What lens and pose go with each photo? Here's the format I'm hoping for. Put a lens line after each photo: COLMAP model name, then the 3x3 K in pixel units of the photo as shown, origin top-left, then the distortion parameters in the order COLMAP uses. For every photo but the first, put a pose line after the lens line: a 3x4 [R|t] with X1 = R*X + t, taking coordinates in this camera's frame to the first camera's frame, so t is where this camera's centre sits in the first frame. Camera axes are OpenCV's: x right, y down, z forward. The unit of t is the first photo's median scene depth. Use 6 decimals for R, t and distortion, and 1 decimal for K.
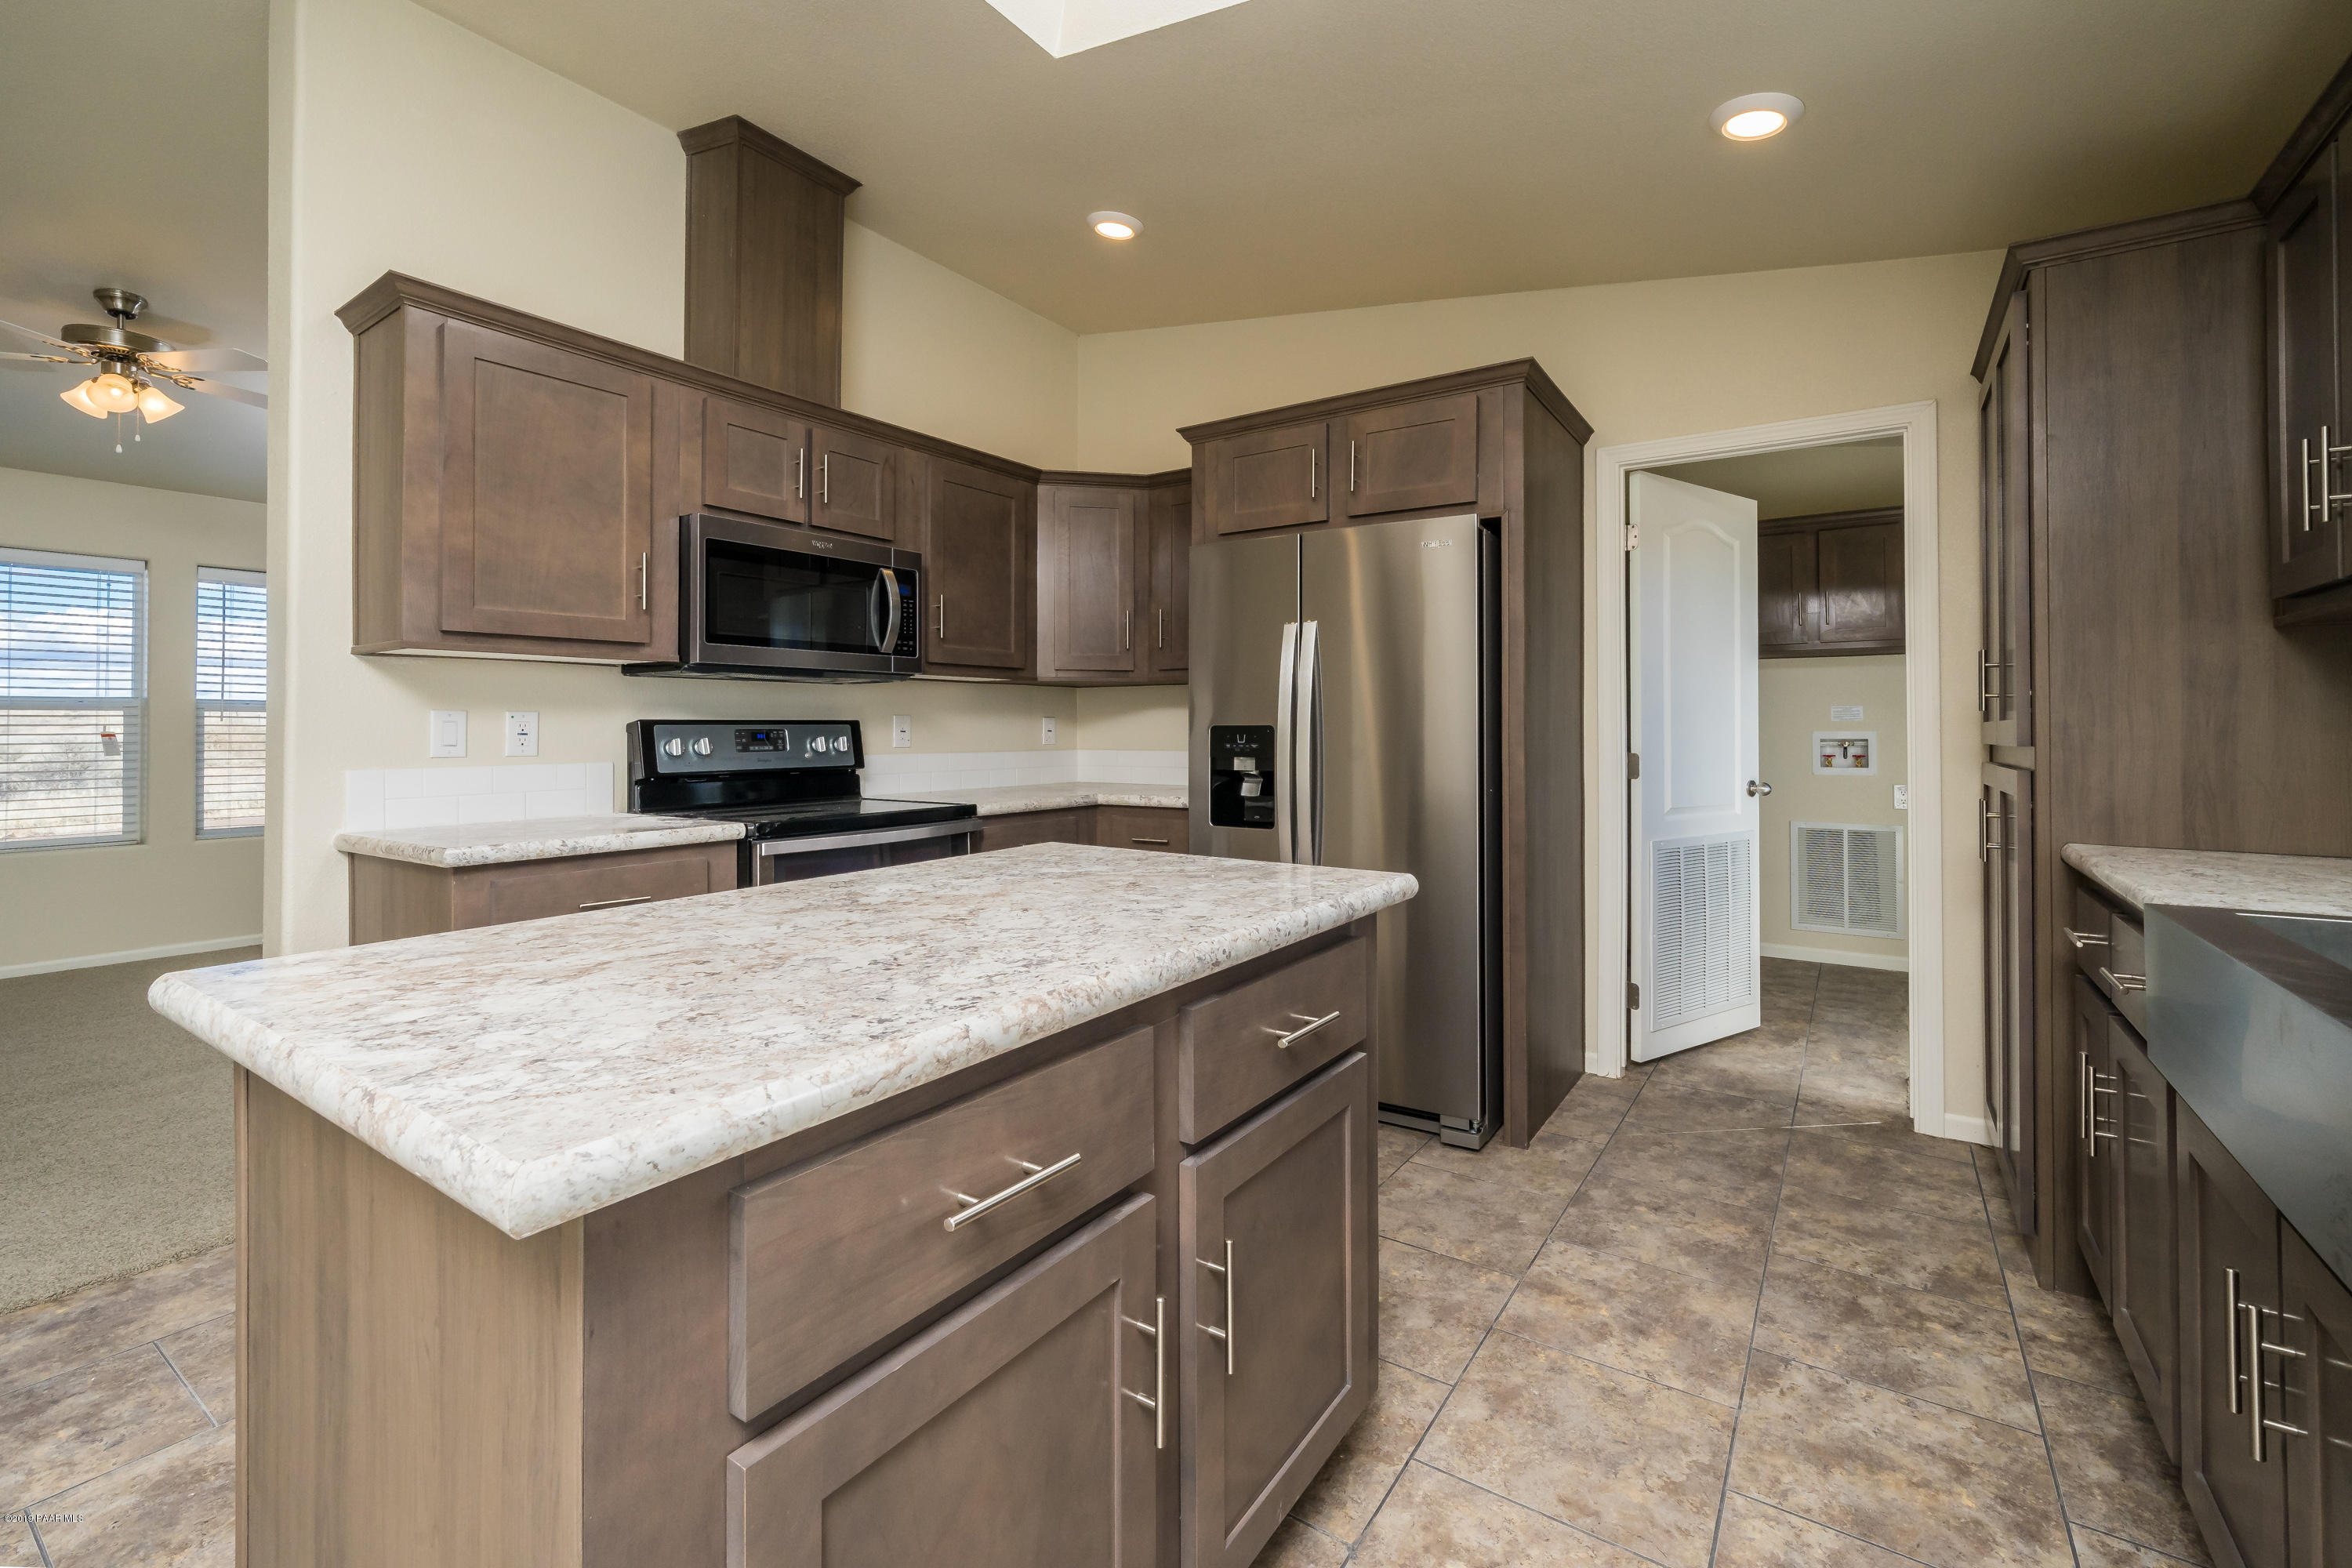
lens RADIAL K [[1005.2, 0, 1172.7], [0, 1005.2, 715.4], [0, 0, 1]] dist [0.000374, 0.000296]
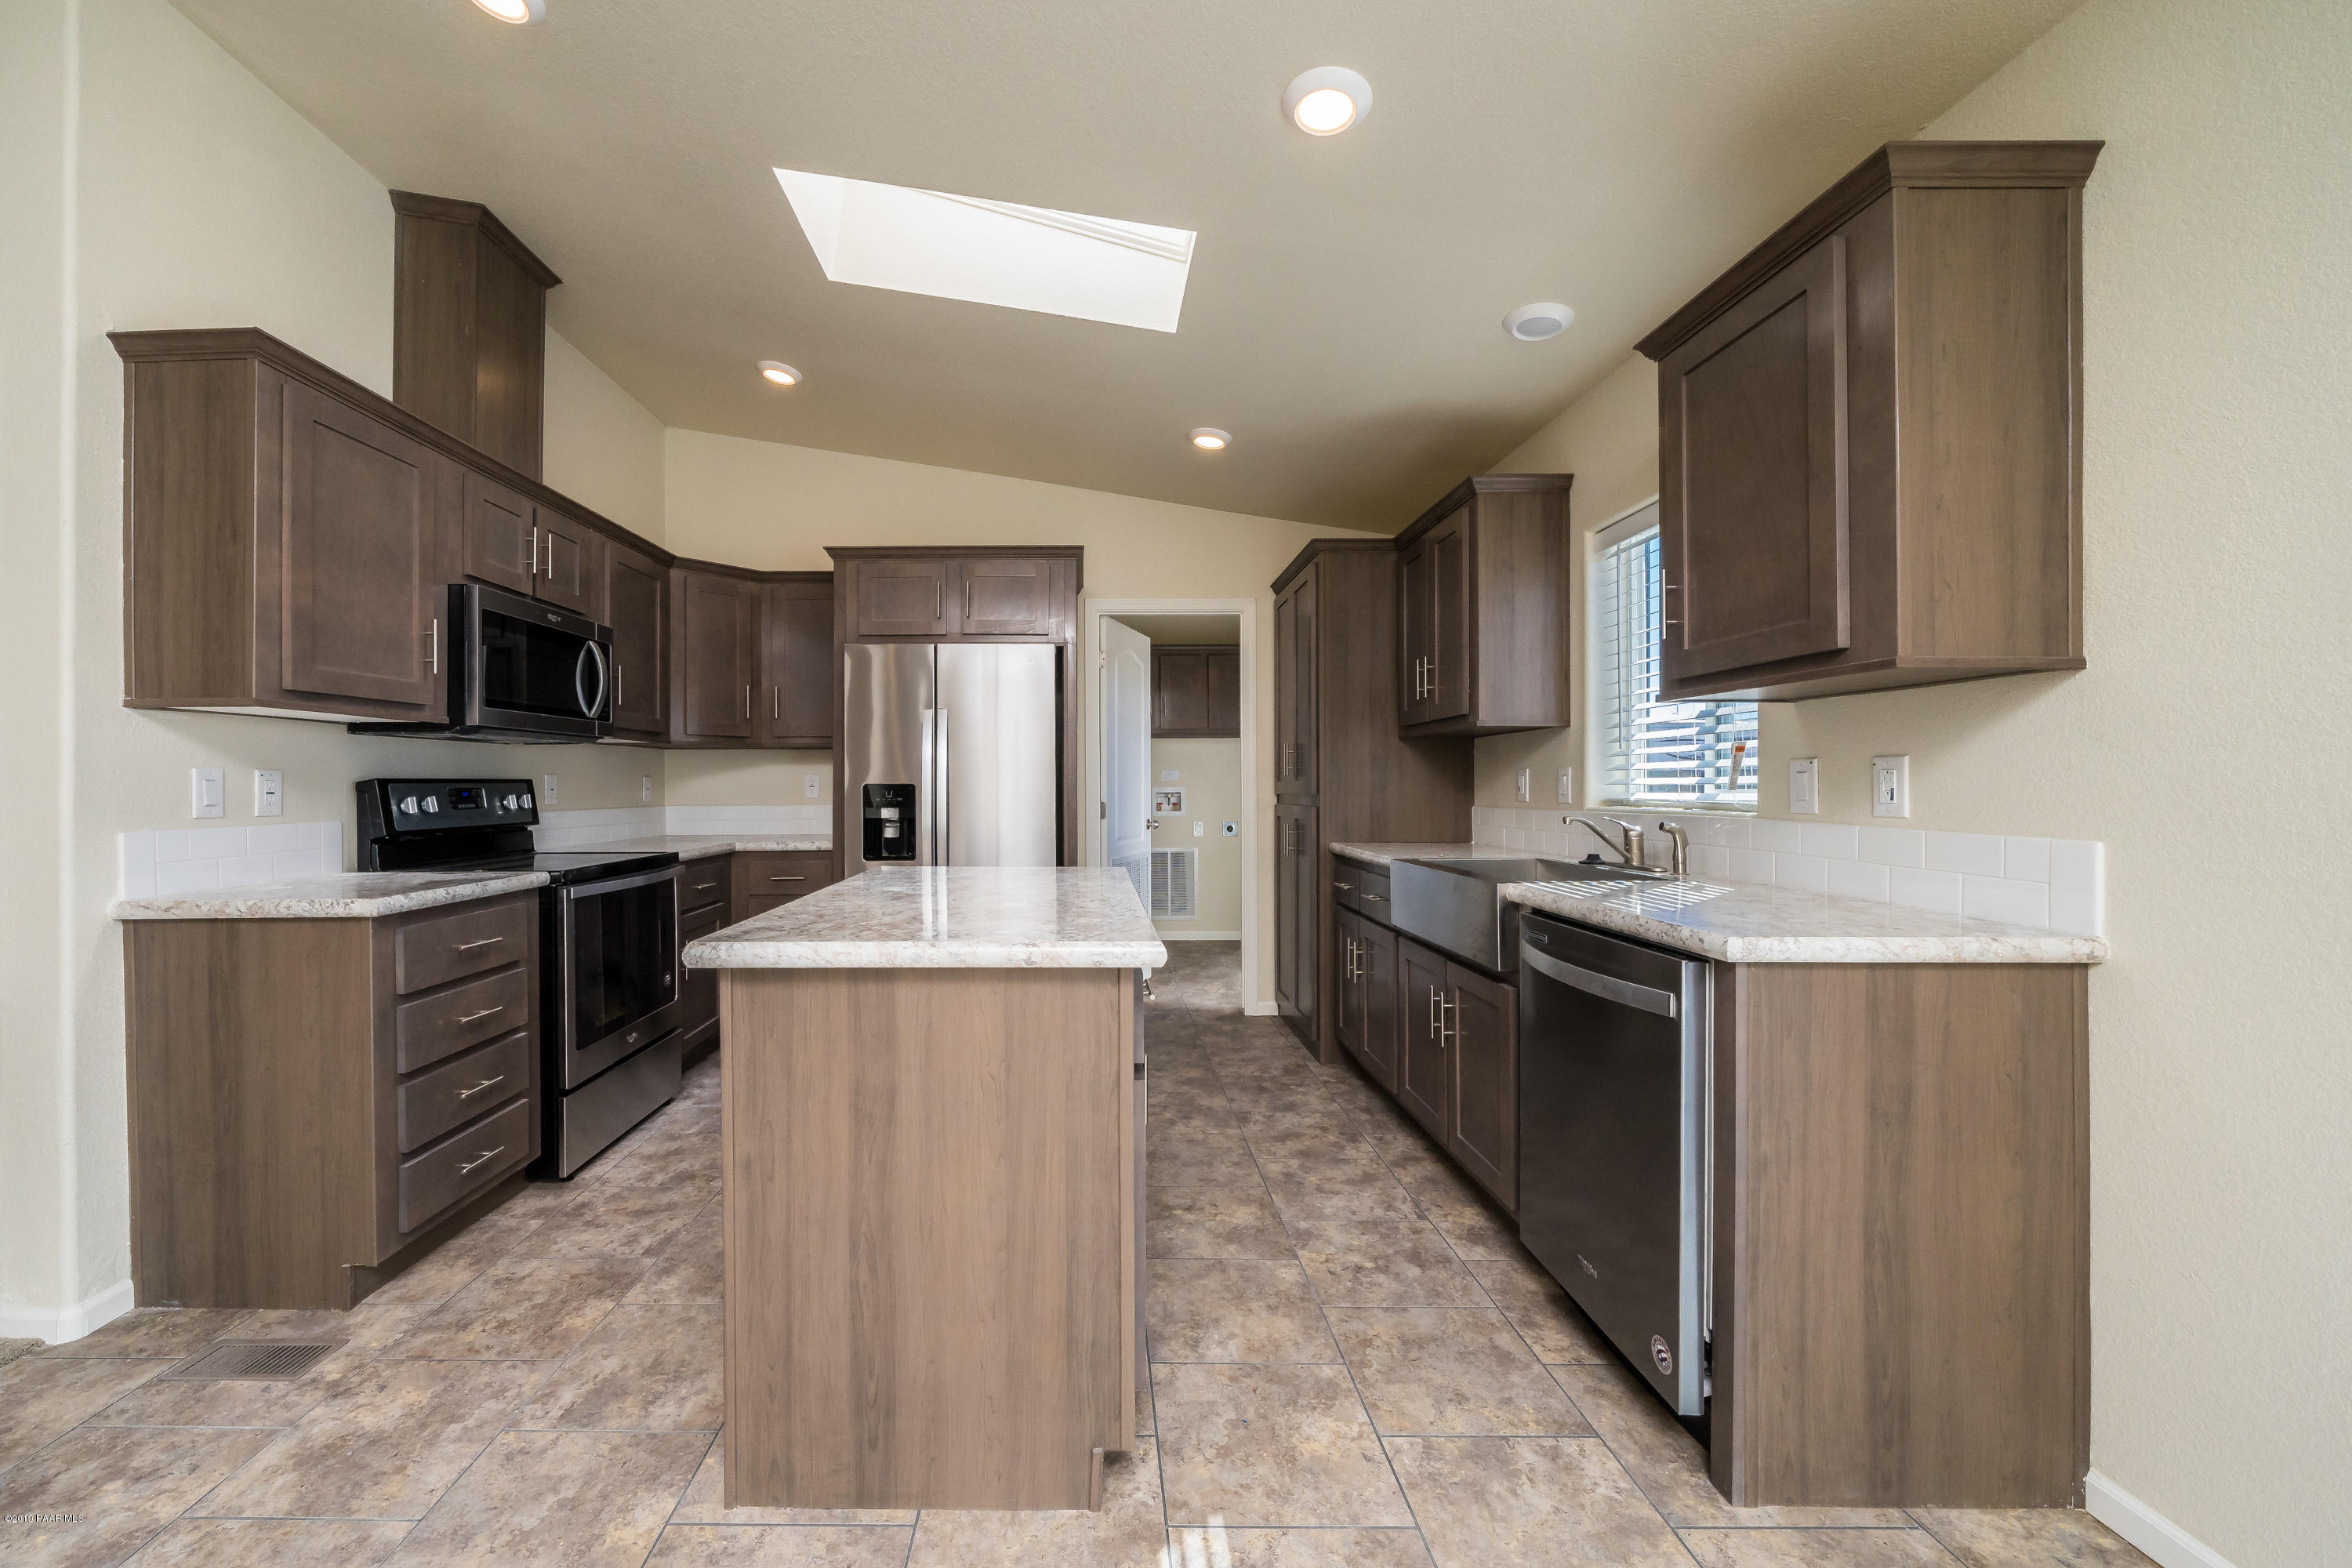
lens RADIAL K [[959.7, 0, 1176.0], [0, 959.7, 784.0], [0, 0, 1]] dist [0.000586, 0.000060]
pose [[0.765059, -0.000667, 0.643960, -0.506353], [-0.006387, 0.999942, 0.008624, -0.003458], [-0.643929, -0.010711, 0.765011, -0.232723]]
